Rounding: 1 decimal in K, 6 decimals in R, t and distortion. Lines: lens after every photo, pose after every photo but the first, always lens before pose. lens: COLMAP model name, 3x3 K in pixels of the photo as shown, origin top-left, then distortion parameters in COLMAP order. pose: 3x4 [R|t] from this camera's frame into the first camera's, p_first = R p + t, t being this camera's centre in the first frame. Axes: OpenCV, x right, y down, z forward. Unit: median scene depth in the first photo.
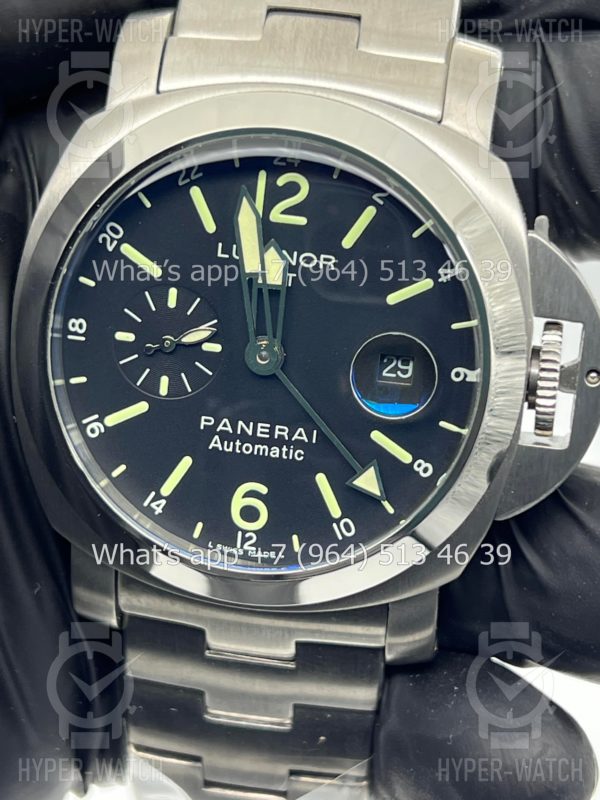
lens RADIAL K [[1888.2, 0, 301.0], [0, 1888.2, 404.5], [0, 0, 1]] dist [0.261670, 0.000000]
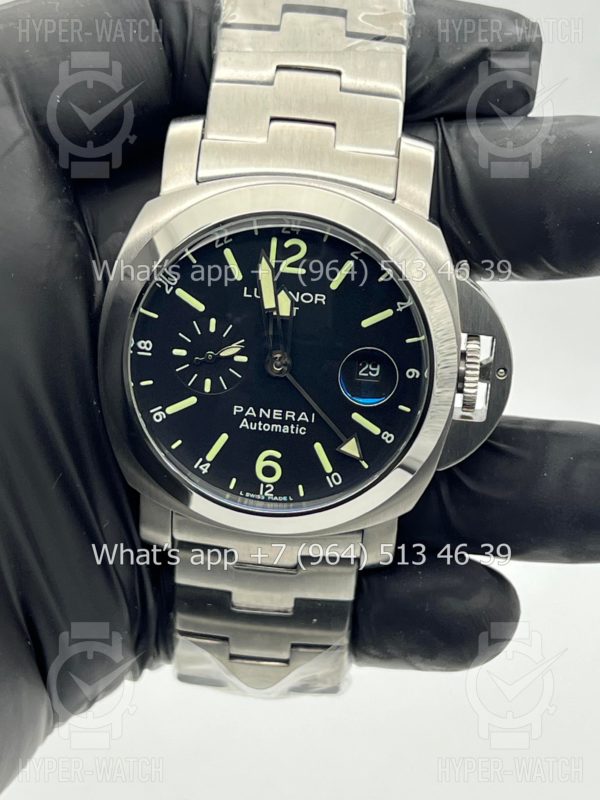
lens RADIAL K [[1888.2, 0, 302.3], [0, 1888.2, 408.2], [0, 0, 1]] dist [0.261670, 0.000000]
pose [[0.996316, -0.031524, 0.079748, -0.116346], [0.025542, 0.996860, 0.074949, -0.099257], [-0.081860, -0.072636, 0.993993, -0.442565]]
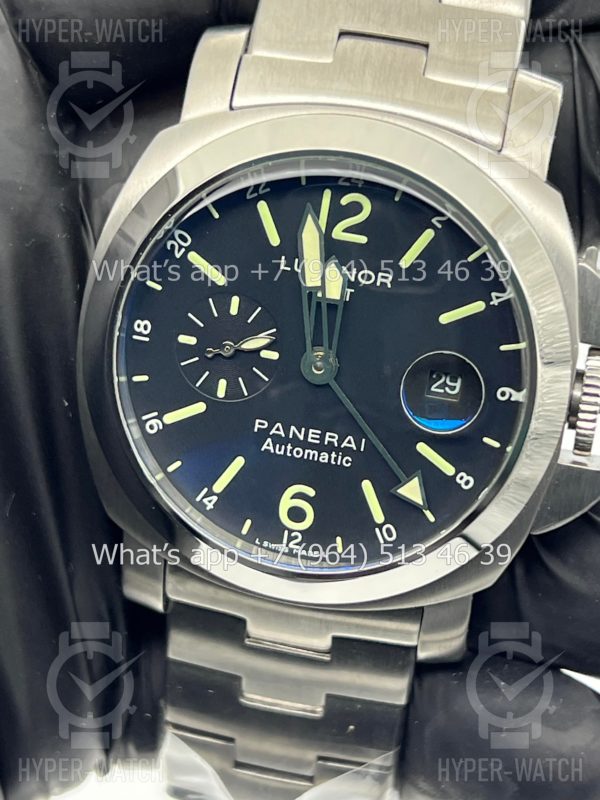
lens RADIAL K [[1888.2, 0, 288.6], [0, 1888.2, 402.2], [0, 0, 1]] dist [0.261670, 0.000000]
pose [[0.998543, 0.053269, -0.008633, -0.026022], [-0.053026, 0.998247, 0.026295, -0.031910], [0.010018, -0.025799, 0.999617, -0.048124]]
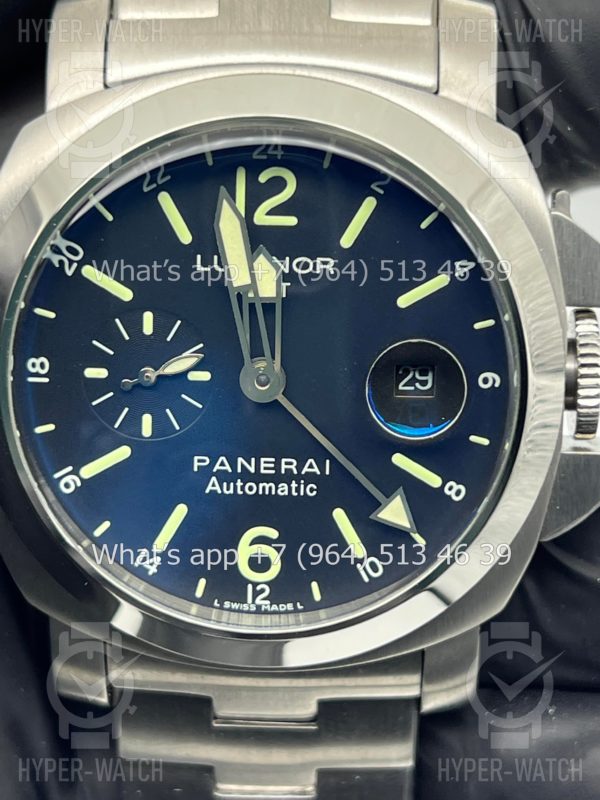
lens RADIAL K [[1888.2, 0, 295.1], [0, 1888.2, 395.9], [0, 0, 1]] dist [0.261670, 0.000000]
pose [[0.991573, -0.097393, 0.085421, -0.078072], [0.096633, 0.995235, 0.012997, -0.028097], [-0.086279, -0.004633, 0.996260, 0.137252]]
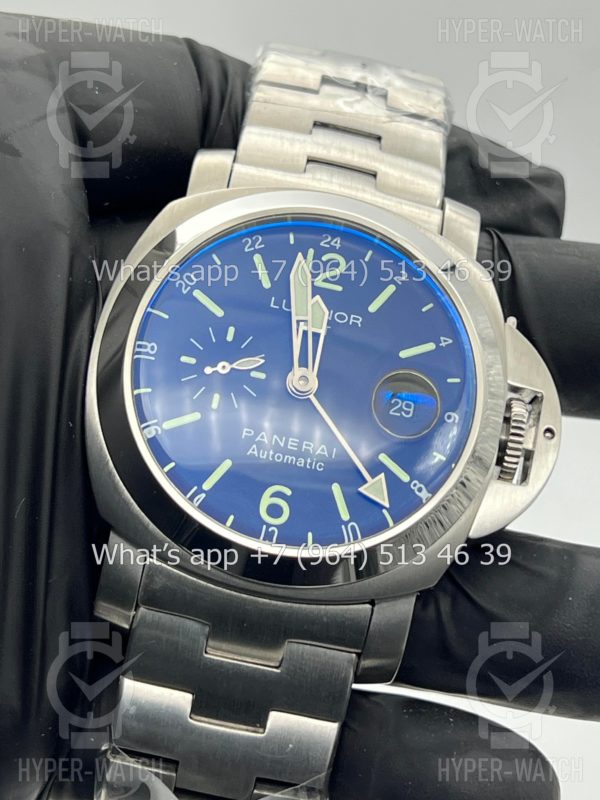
lens RADIAL K [[1888.2, 0, 301.7], [0, 1888.2, 390.5], [0, 0, 1]] dist [0.261670, 0.000000]
pose [[0.967056, 0.148443, 0.206802, -0.274976], [-0.060911, 0.923714, -0.378210, 0.447936], [-0.247169, 0.353154, 0.902325, -0.128706]]
